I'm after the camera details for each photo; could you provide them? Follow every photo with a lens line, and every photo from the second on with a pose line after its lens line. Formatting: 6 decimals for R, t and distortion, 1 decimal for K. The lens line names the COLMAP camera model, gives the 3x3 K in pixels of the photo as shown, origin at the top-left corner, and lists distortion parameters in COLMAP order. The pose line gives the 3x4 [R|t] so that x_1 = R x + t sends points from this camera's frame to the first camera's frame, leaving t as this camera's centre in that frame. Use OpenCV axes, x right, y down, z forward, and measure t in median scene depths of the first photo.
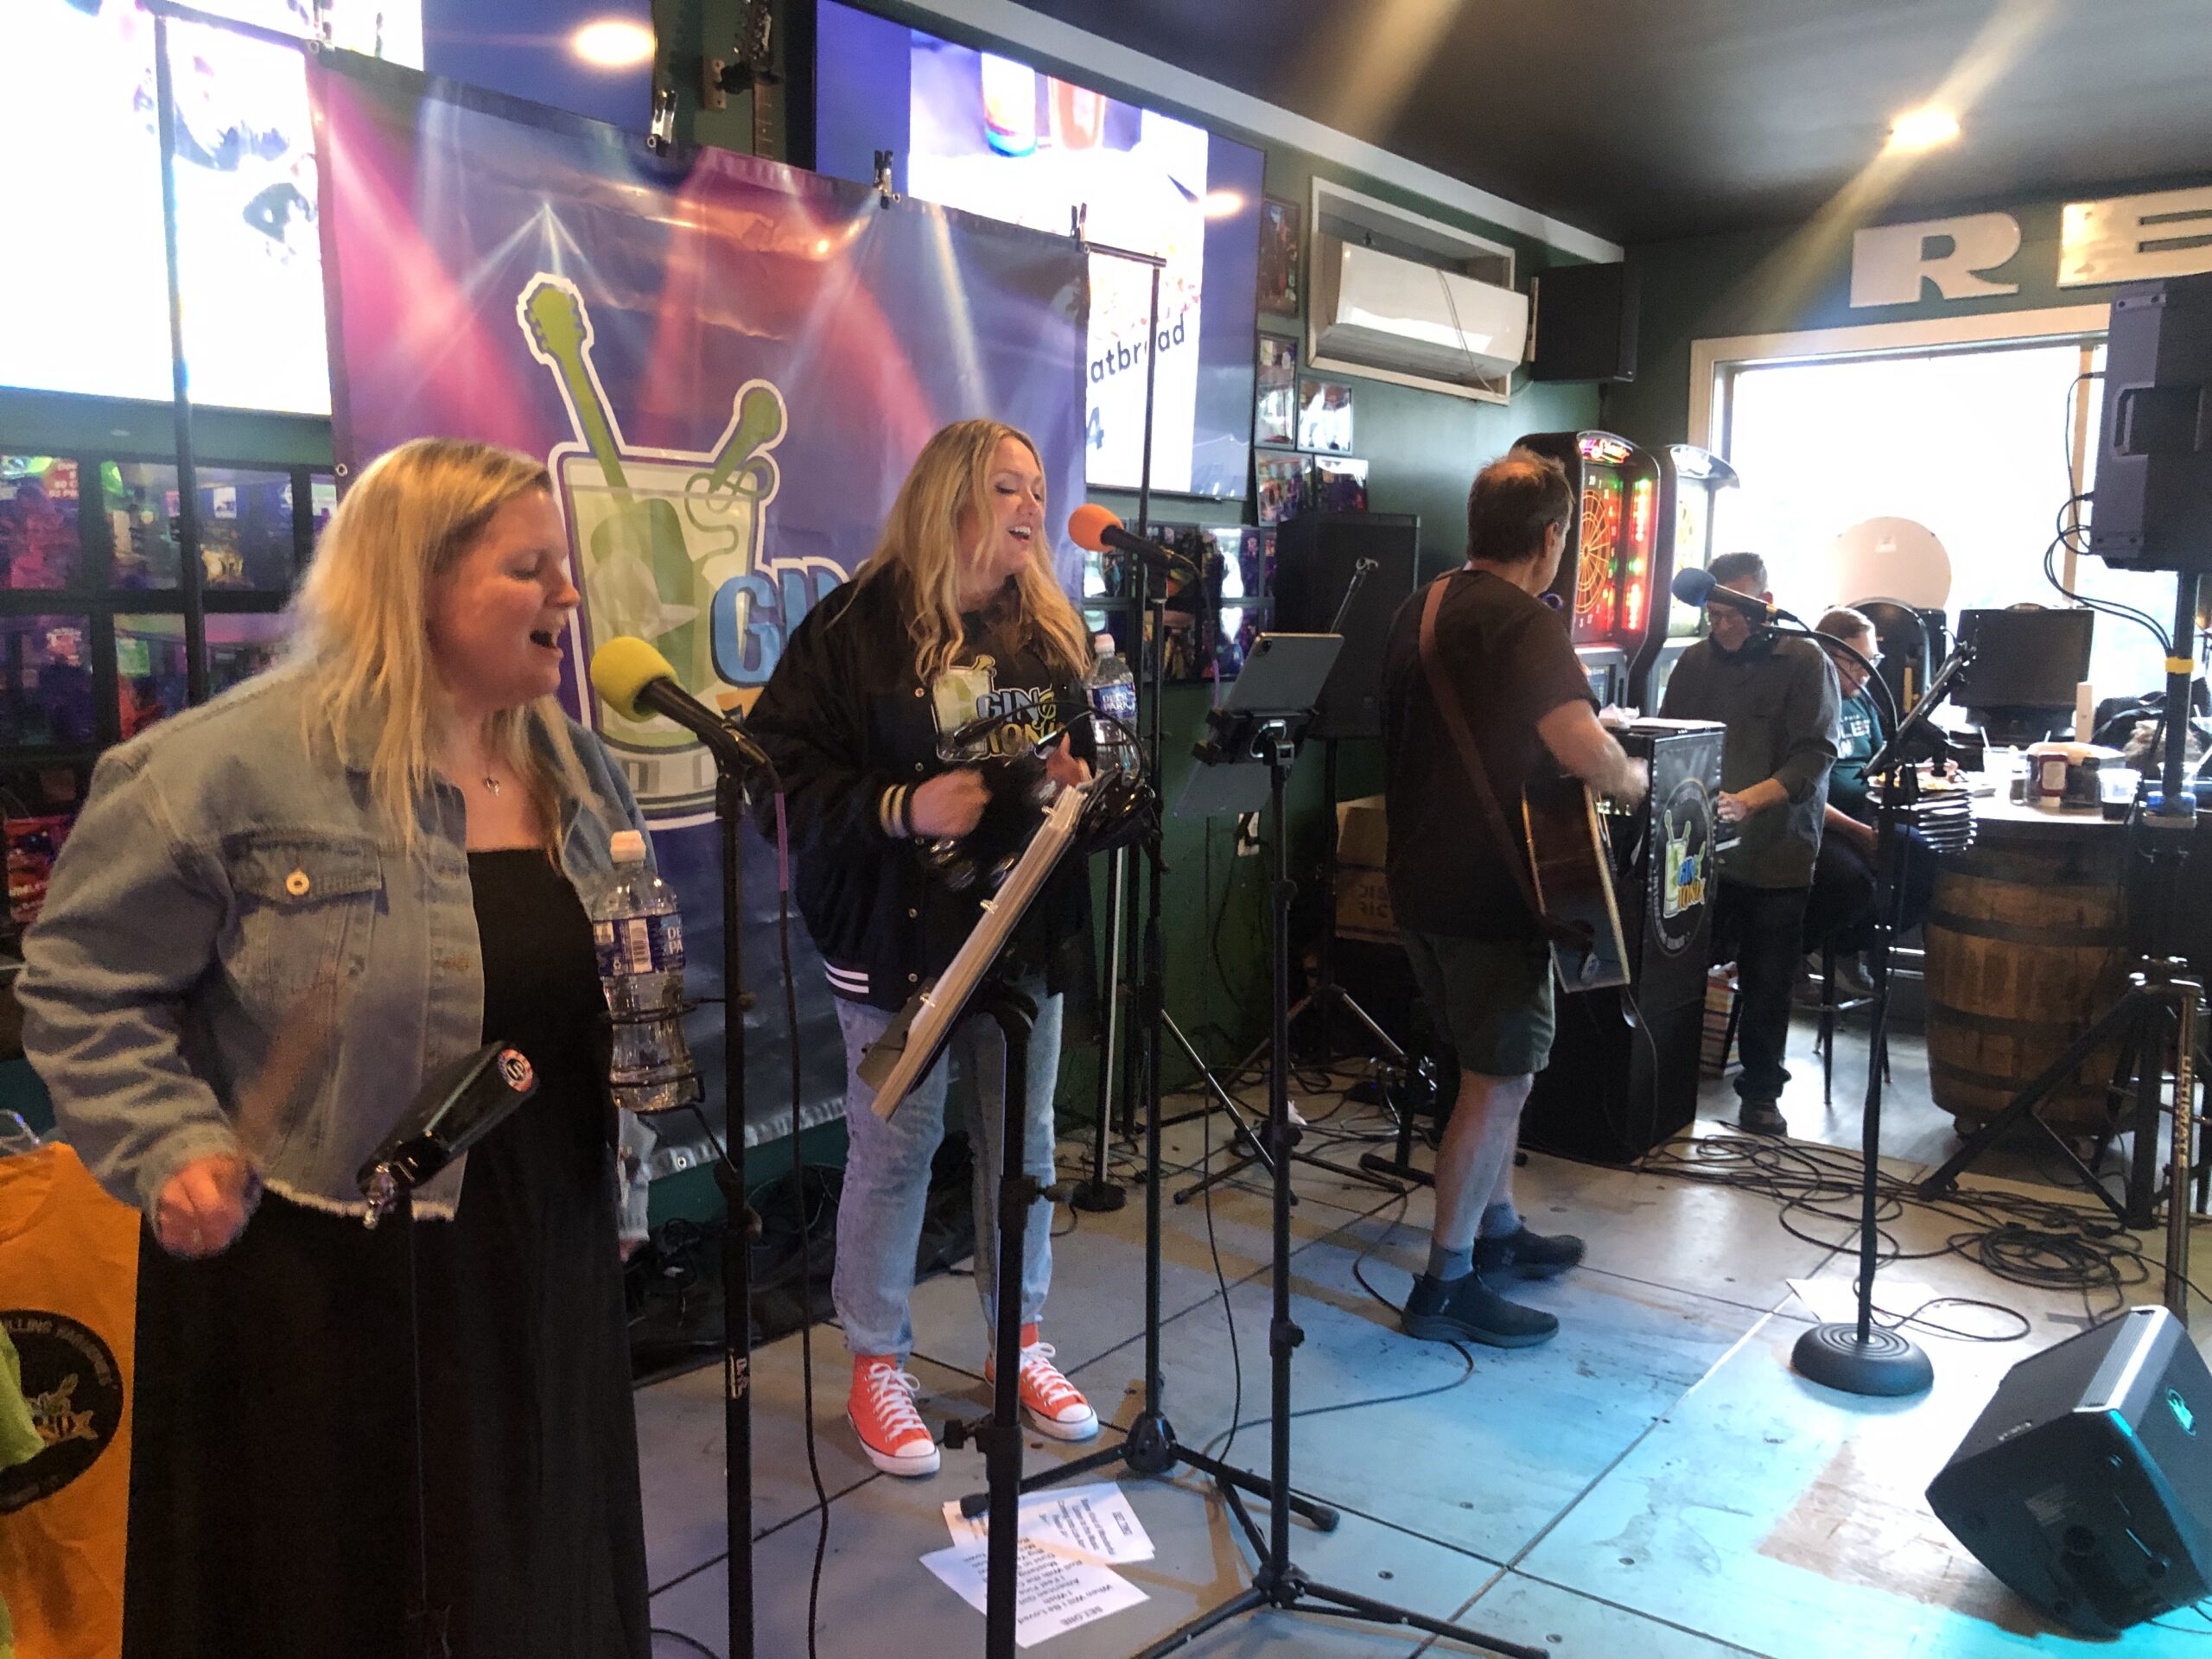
lens RADIAL K [[1830.2, 0, 1106.0], [0, 1830.2, 829.5], [0, 0, 1]] dist [0.007192, -0.005508]
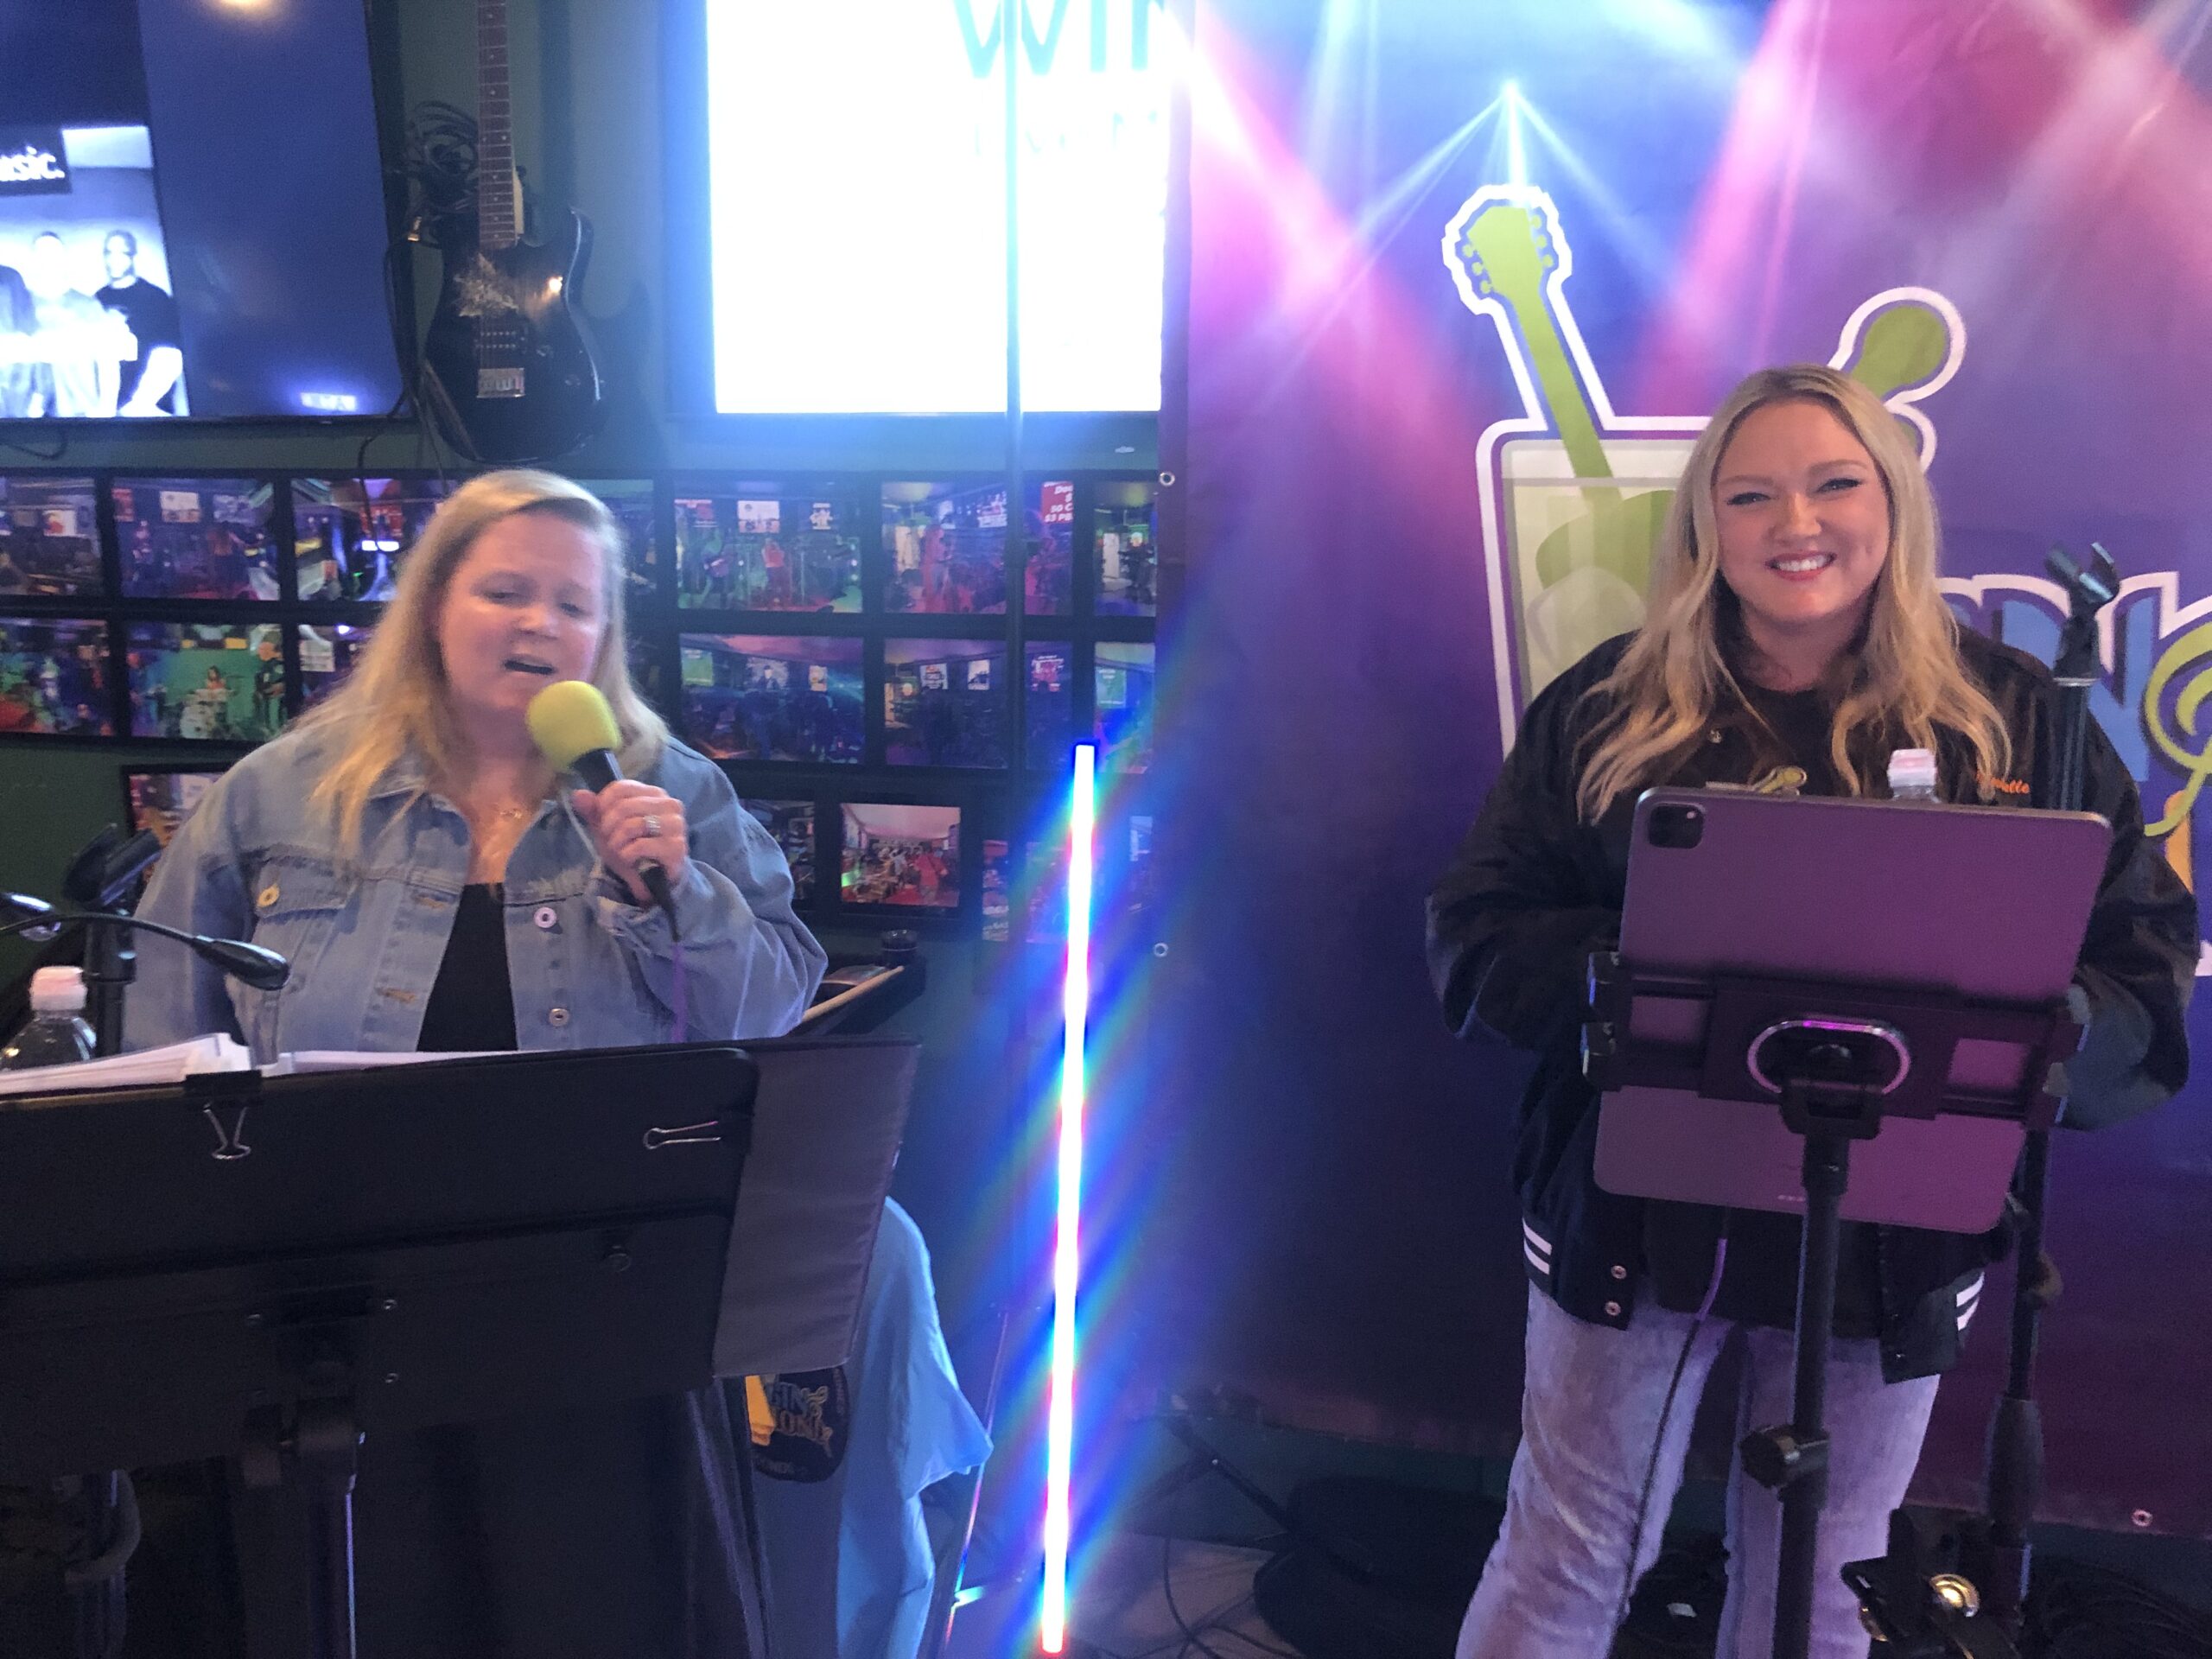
lens RADIAL K [[1766.1, 0, 1135.7], [0, 1766.1, 833.1], [0, 0, 1]] dist [0.018628, 0.011557]
pose [[0.428395, 0.121744, -0.895353, 0.256341], [-0.129036, 0.988969, 0.072734, -0.074434], [0.894331, 0.084374, 0.439378, 0.521861]]
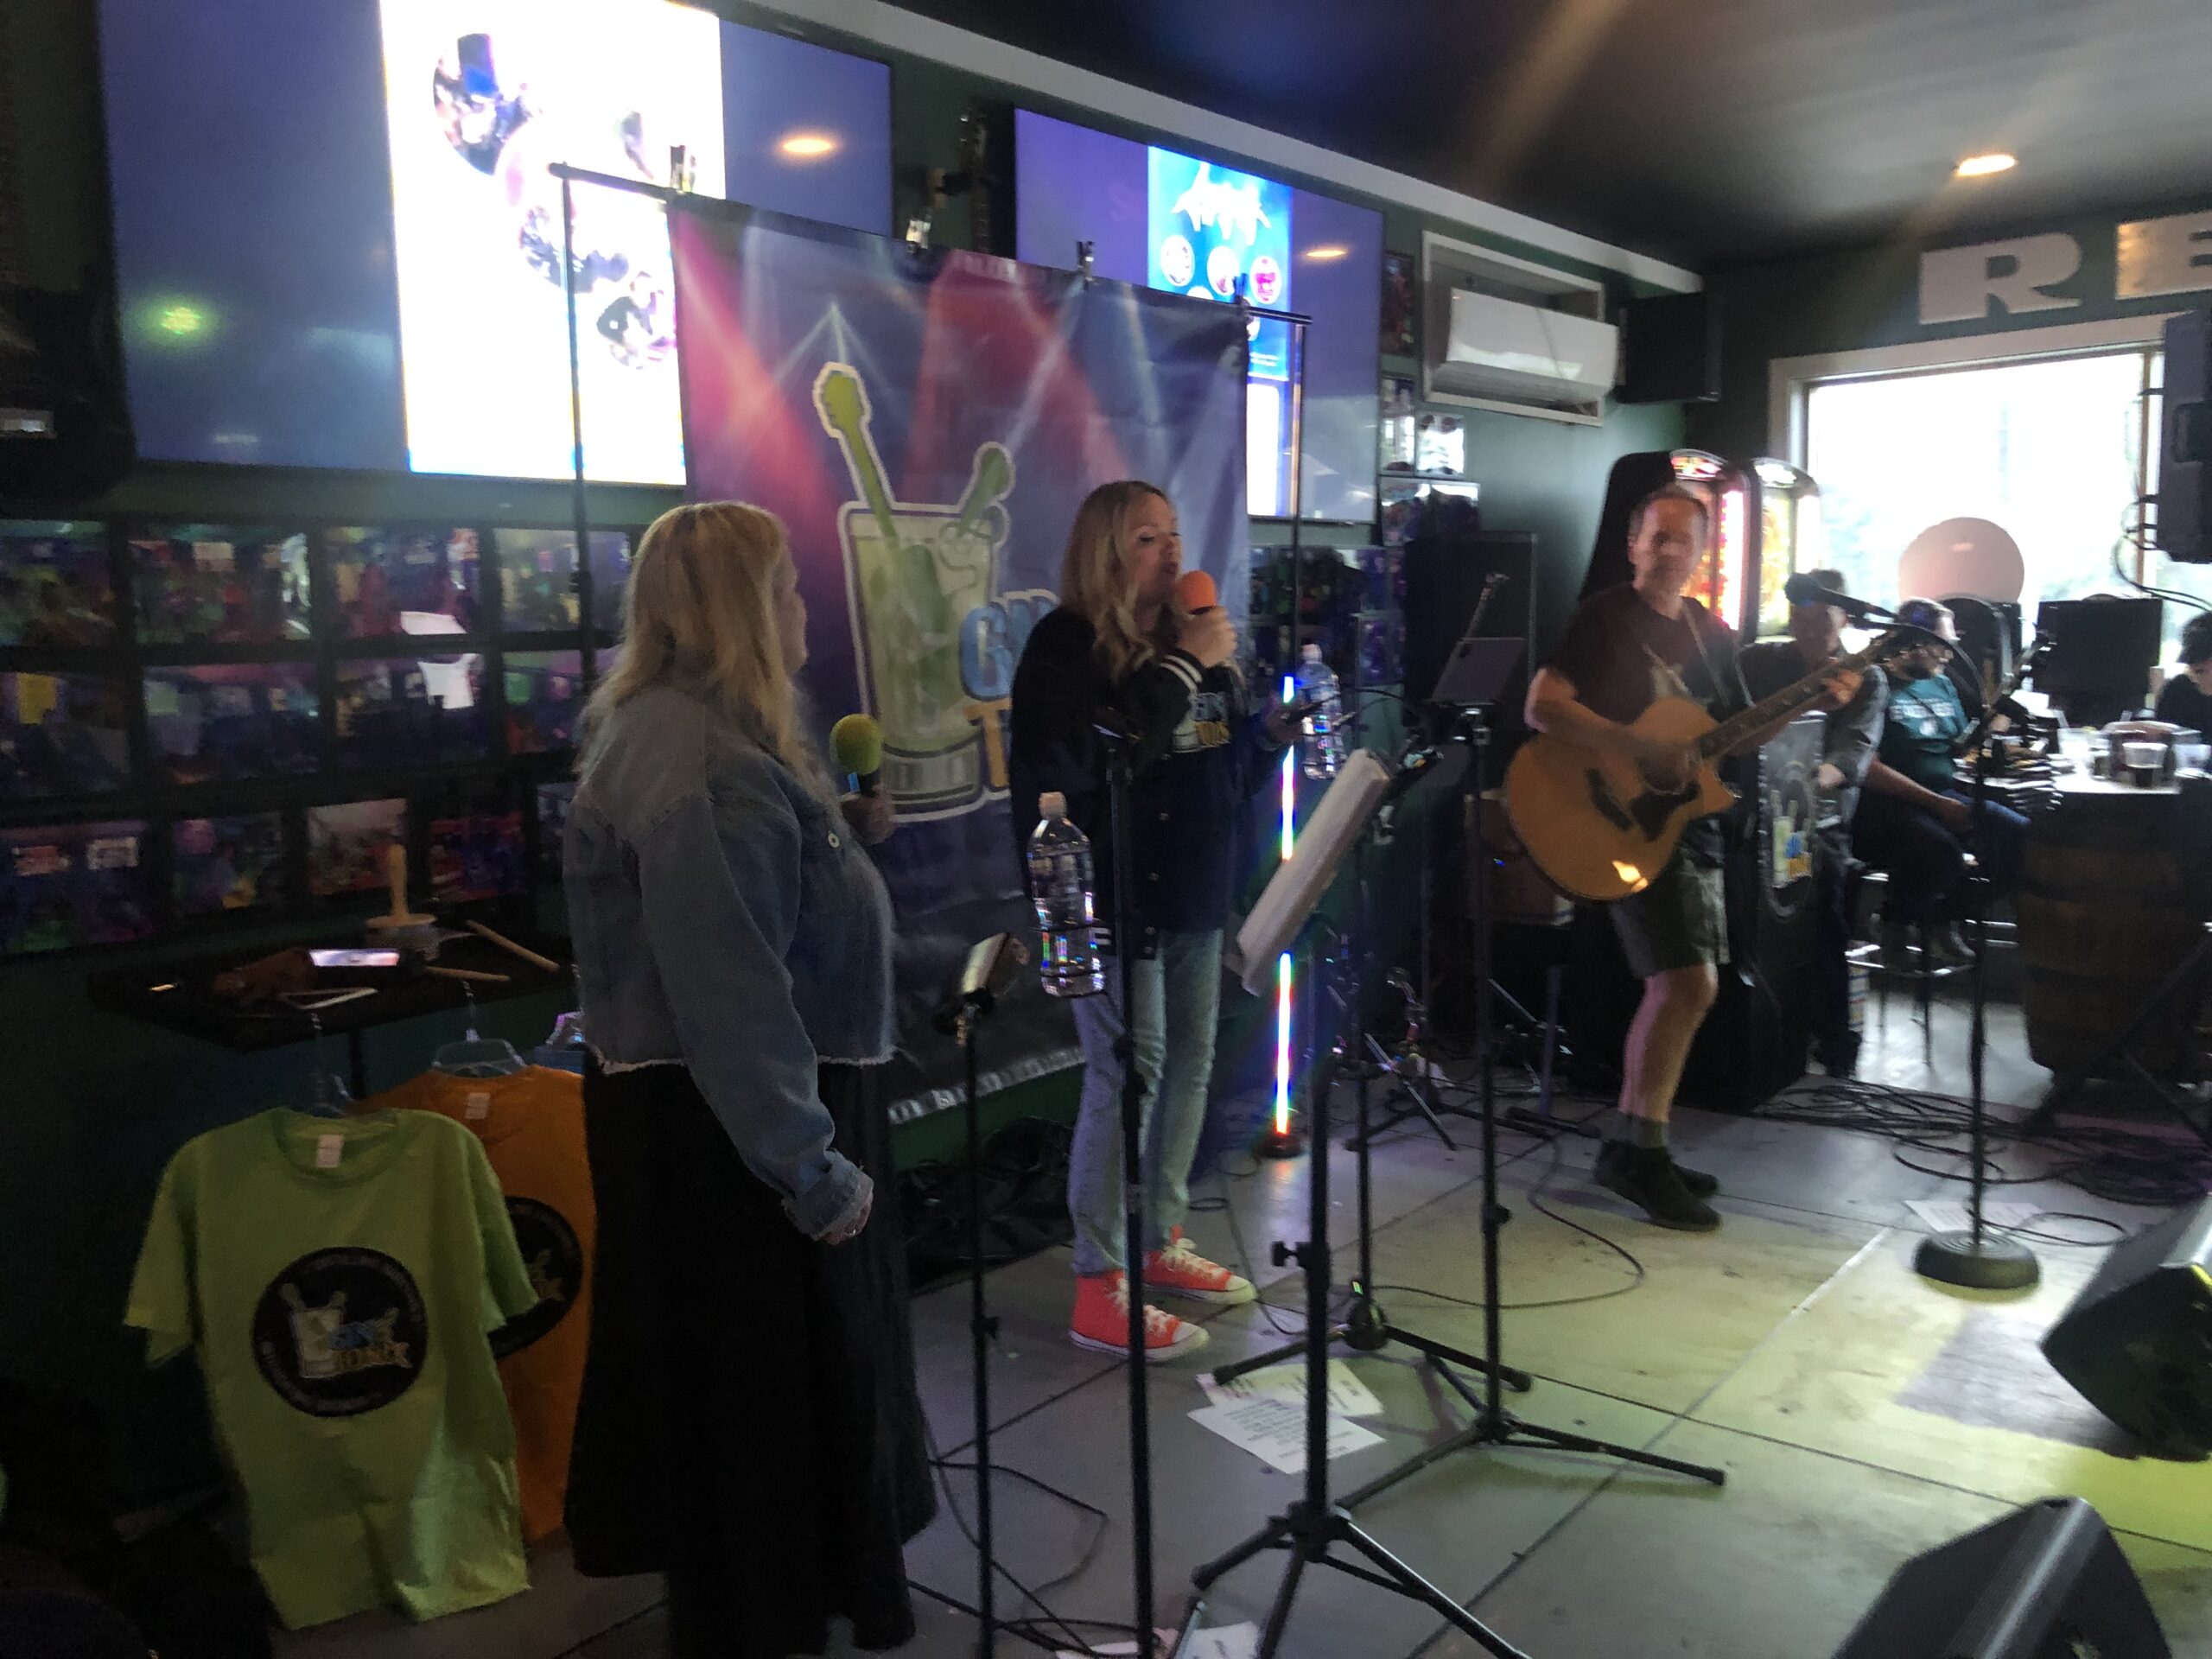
lens RADIAL K [[1844.1, 0, 1071.9], [0, 1844.1, 814.7], [0, 0, 1]] dist [0.030840, -0.056287]
pose [[0.998615, -0.027374, -0.044924, -0.090718], [0.026400, 0.999406, -0.022138, 0.023533], [0.045504, 0.020921, 0.998745, -0.183455]]
